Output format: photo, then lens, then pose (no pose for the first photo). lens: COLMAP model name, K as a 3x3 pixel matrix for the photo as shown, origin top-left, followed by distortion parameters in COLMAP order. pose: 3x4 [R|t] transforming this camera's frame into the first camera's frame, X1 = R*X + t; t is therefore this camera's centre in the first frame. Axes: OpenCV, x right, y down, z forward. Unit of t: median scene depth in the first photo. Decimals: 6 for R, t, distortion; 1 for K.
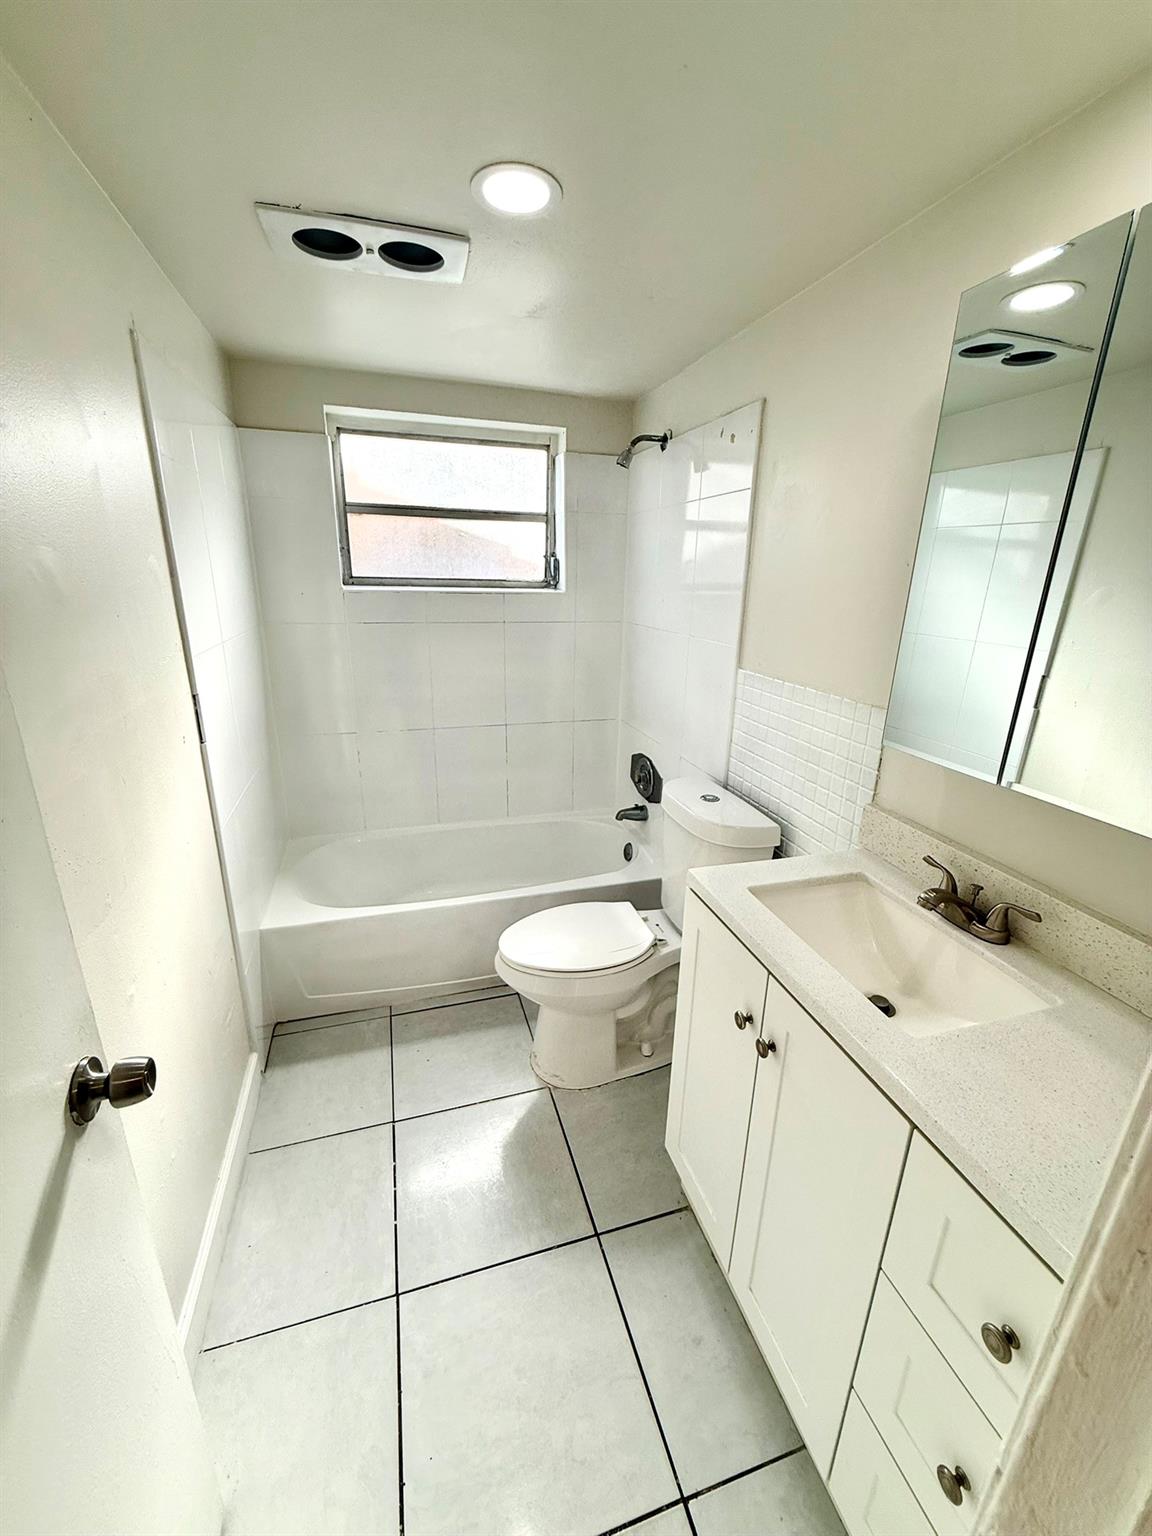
lens RADIAL K [[615.5, 0, 577.9], [0, 615.5, 765.9], [0, 0, 1]] dist [0.001255, 0.000374]
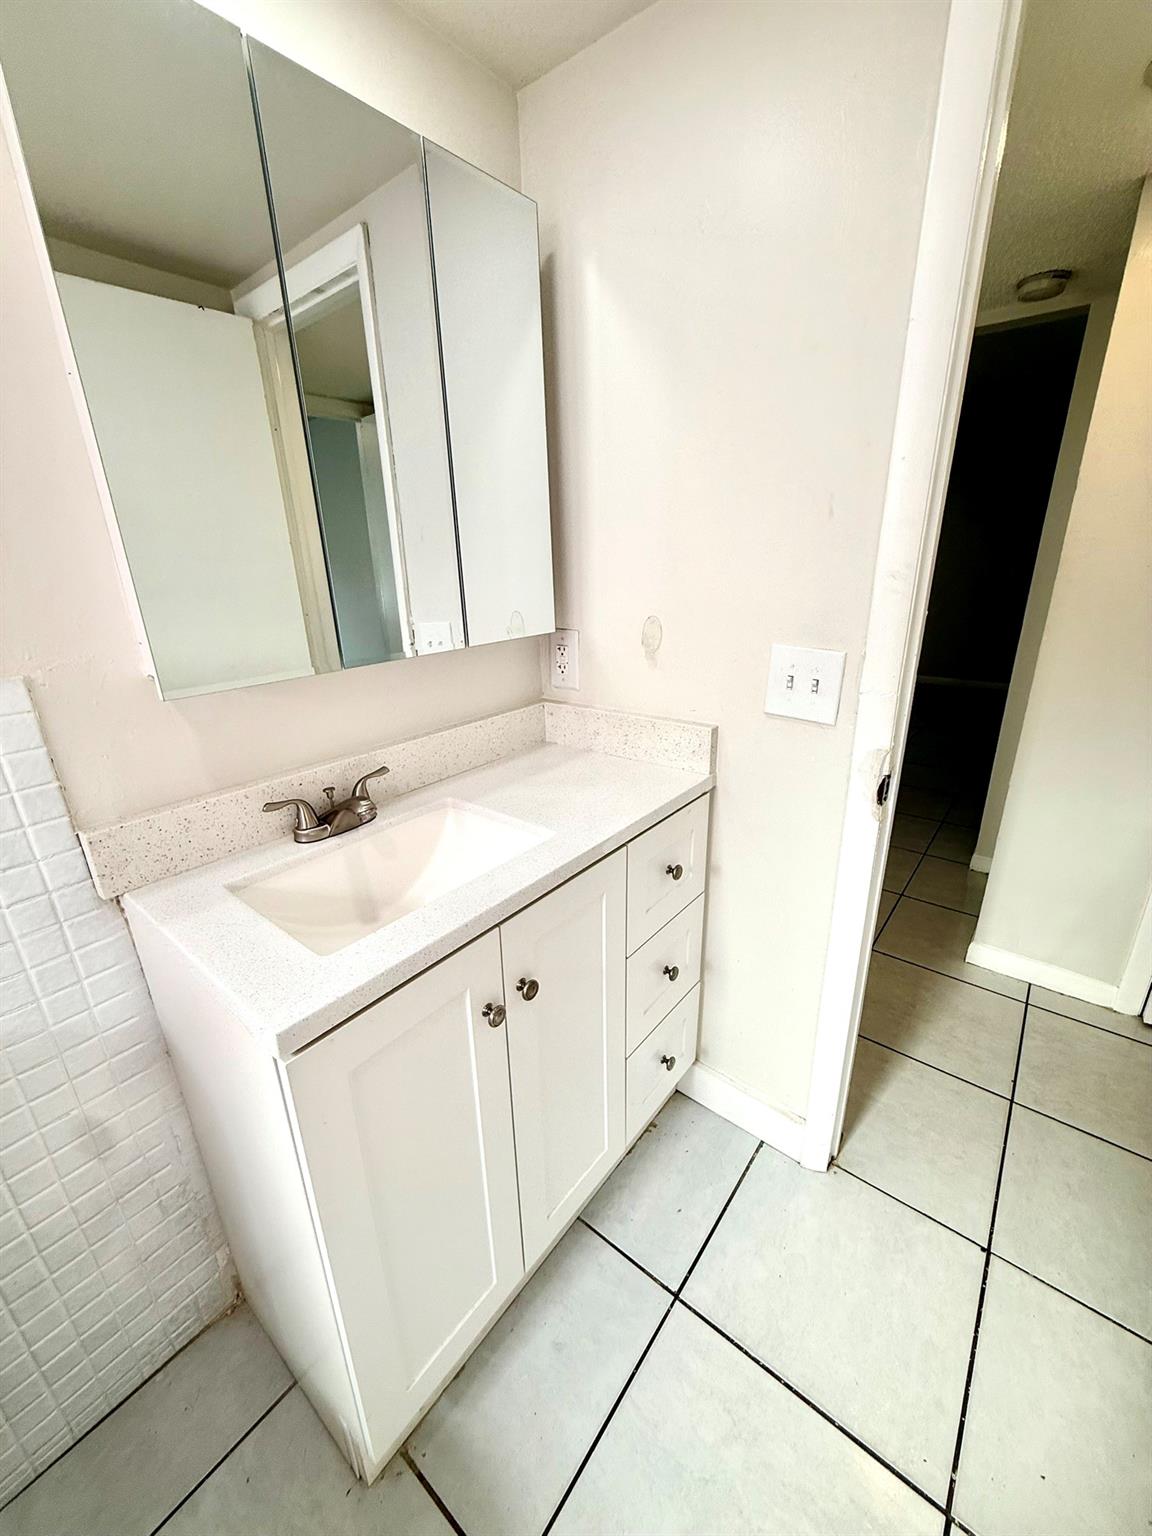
lens RADIAL K [[609.5, 0, 576.0], [0, 609.5, 768.0], [0, 0, 1]] dist [0.000869, 0.000266]
pose [[-0.563283, -0.285456, 0.775388, -0.232151], [0.261492, 0.828606, 0.495009, -0.157434], [-0.783794, 0.481589, -0.392095, 0.824282]]
